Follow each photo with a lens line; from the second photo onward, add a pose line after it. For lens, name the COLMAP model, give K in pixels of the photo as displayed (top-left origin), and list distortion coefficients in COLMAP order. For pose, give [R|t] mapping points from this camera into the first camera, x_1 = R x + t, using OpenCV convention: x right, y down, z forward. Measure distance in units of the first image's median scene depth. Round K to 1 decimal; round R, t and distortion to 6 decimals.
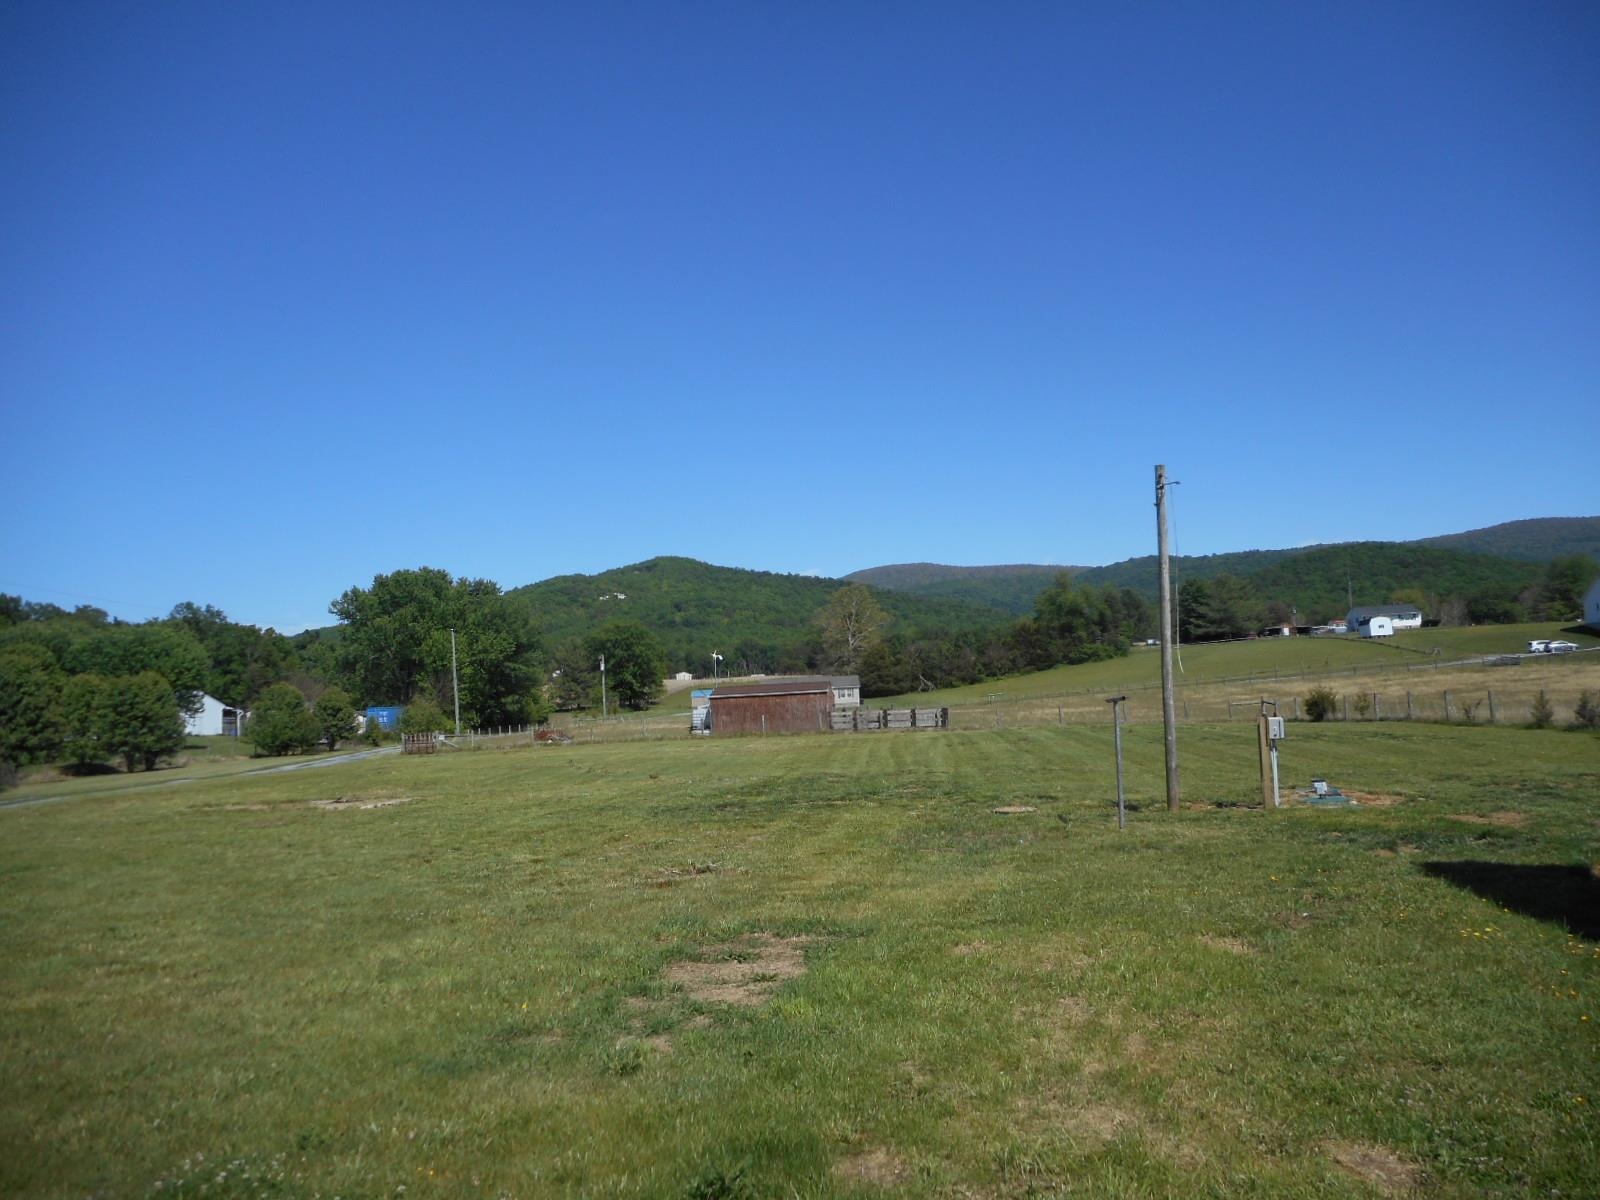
lens RADIAL K [[1180.9, 0, 798.9], [0, 1180.9, 615.1], [0, 0, 1]] dist [-0.010826, 0.003985]
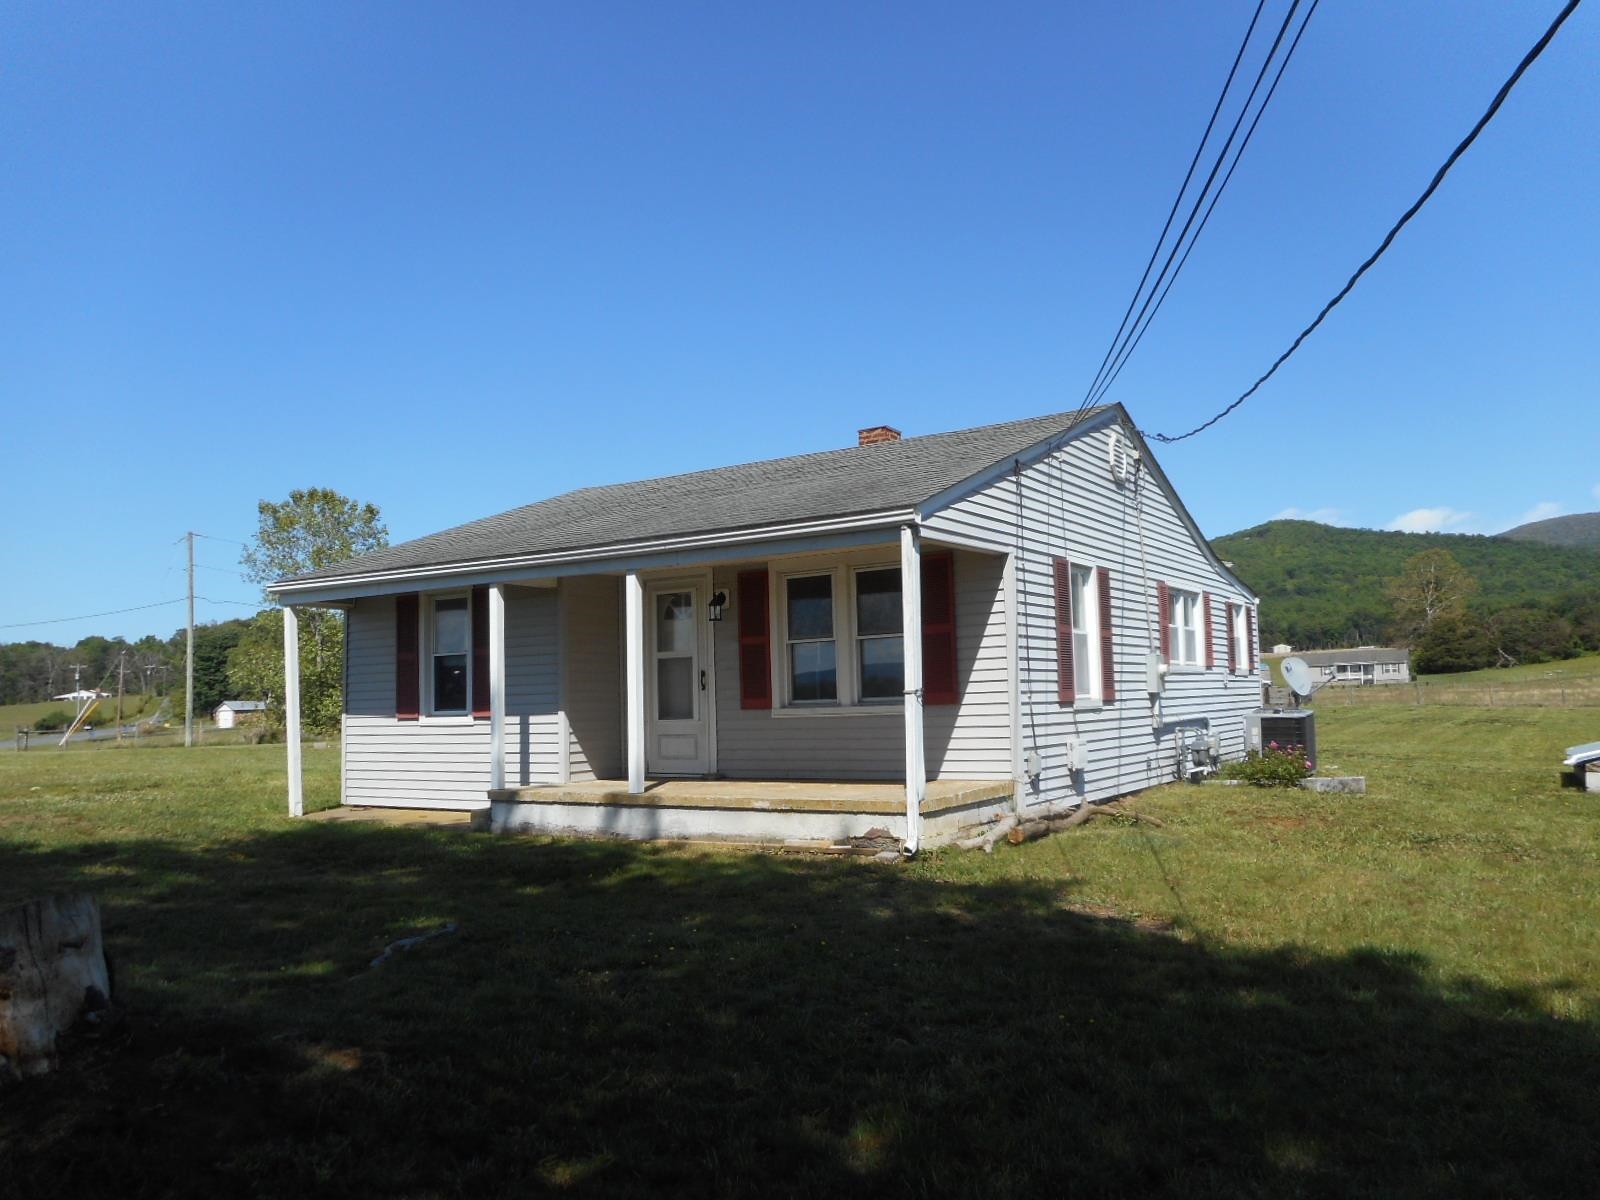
lens RADIAL K [[1180.9, 0, 807.6], [0, 1180.9, 604.9], [0, 0, 1]] dist [-0.010826, 0.003985]
pose [[0.872285, -0.014306, -0.488789, 0.079216], [0.022796, 0.999675, 0.011421, -0.005213], [0.488467, -0.021105, 0.872327, -0.040935]]
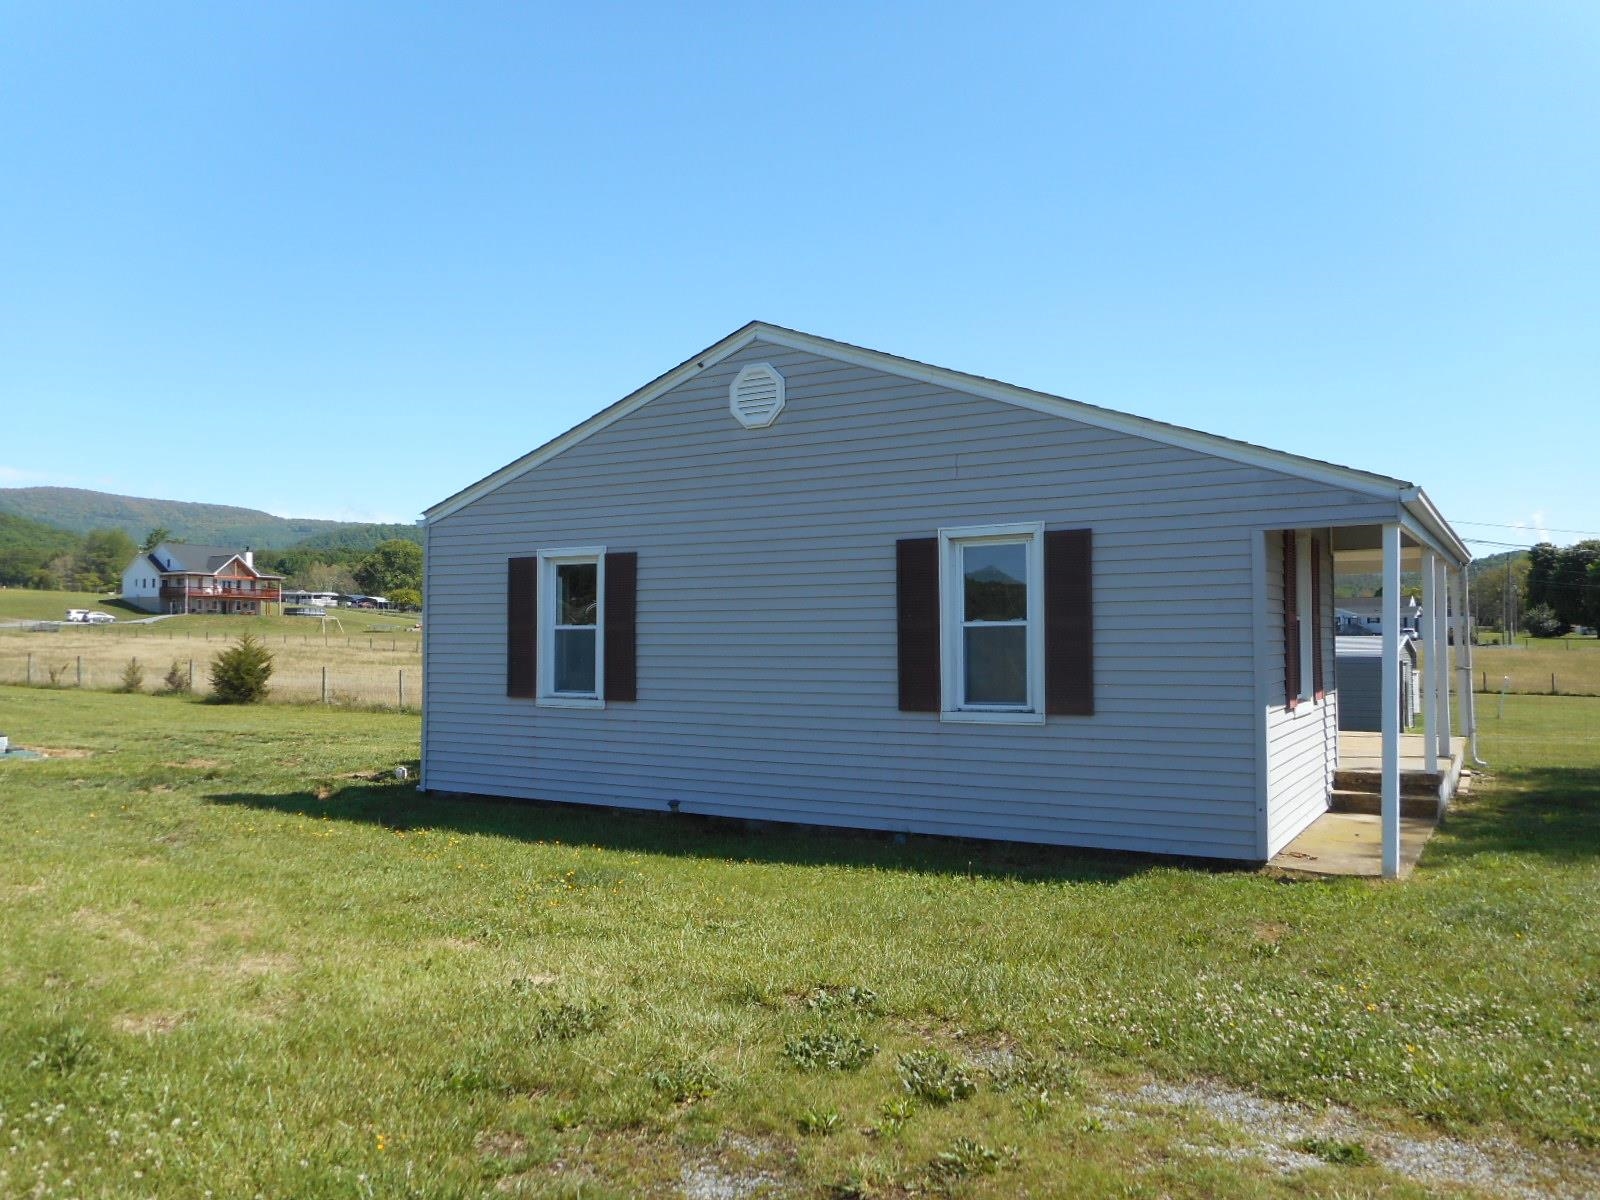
lens RADIAL K [[1180.9, 0, 805.3], [0, 1180.9, 611.0], [0, 0, 1]] dist [-0.010826, 0.003985]
pose [[0.425230, 0.080674, 0.901483, -0.012828], [-0.100905, 0.994036, -0.041360, 0.000873], [-0.899443, -0.073376, 0.430834, -0.000201]]
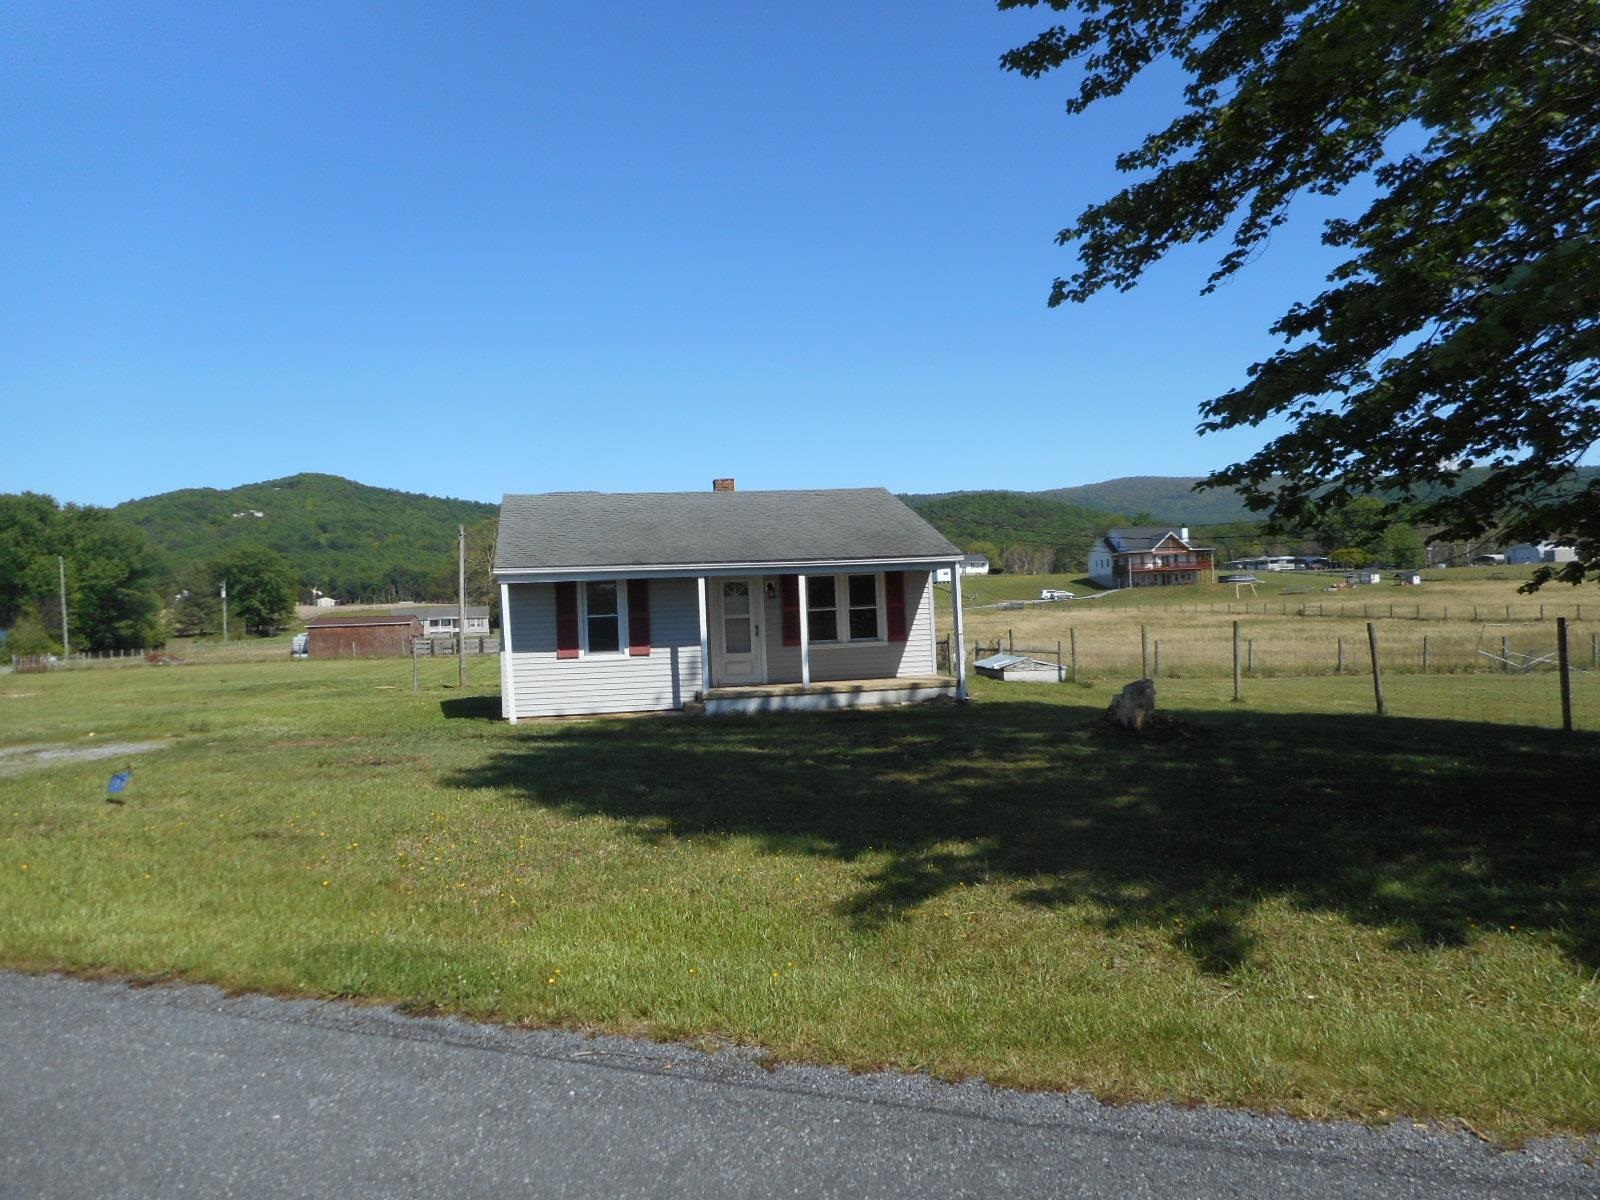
lens RADIAL K [[1180.9, 0, 813.7], [0, 1180.9, 615.3], [0, 0, 1]] dist [-0.010826, 0.003985]
pose [[0.958325, 0.016725, 0.285190, 0.024002], [-0.033799, 0.997911, 0.055052, -0.008142], [-0.283674, -0.062397, 0.956889, -0.092538]]
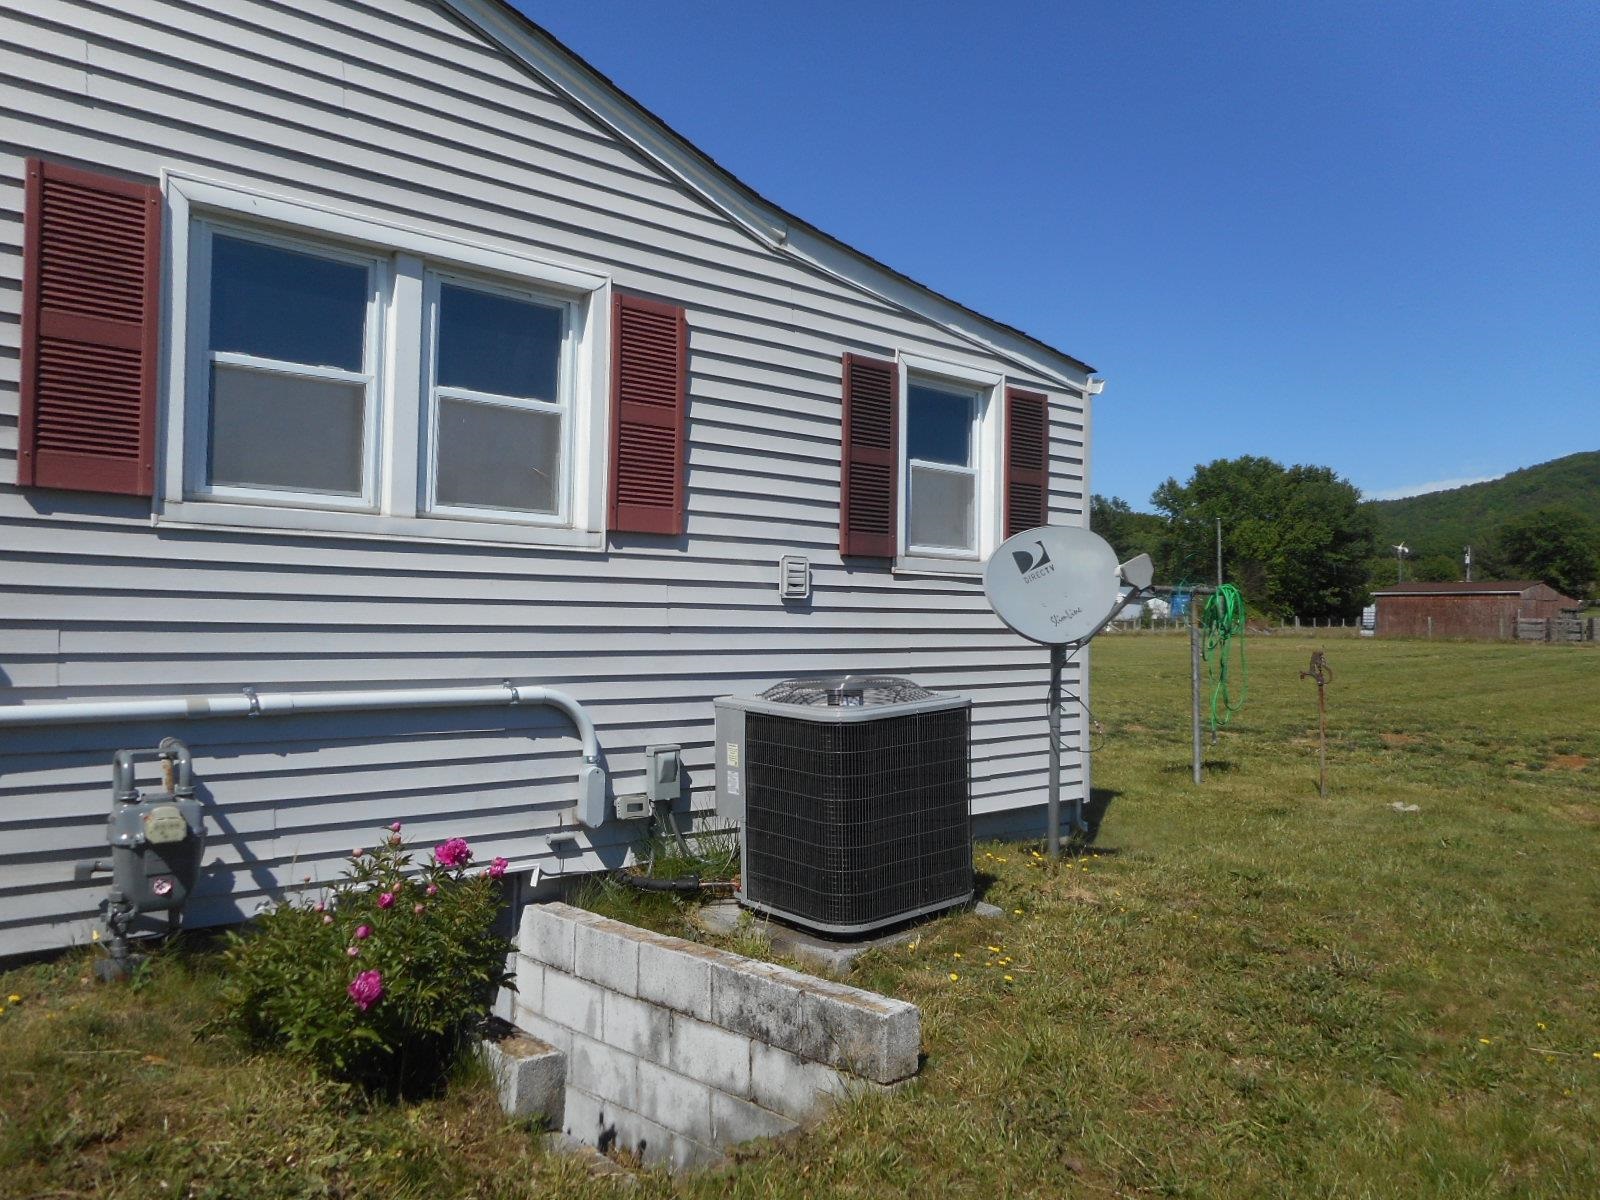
lens RADIAL K [[1180.9, 0, 807.7], [0, 1180.9, 597.6], [0, 0, 1]] dist [-0.010826, 0.003985]
pose [[0.696832, 0.041518, -0.716032, 0.084921], [0.015663, 0.997204, 0.073064, 0.000020], [0.717064, -0.062128, 0.694233, 0.022126]]
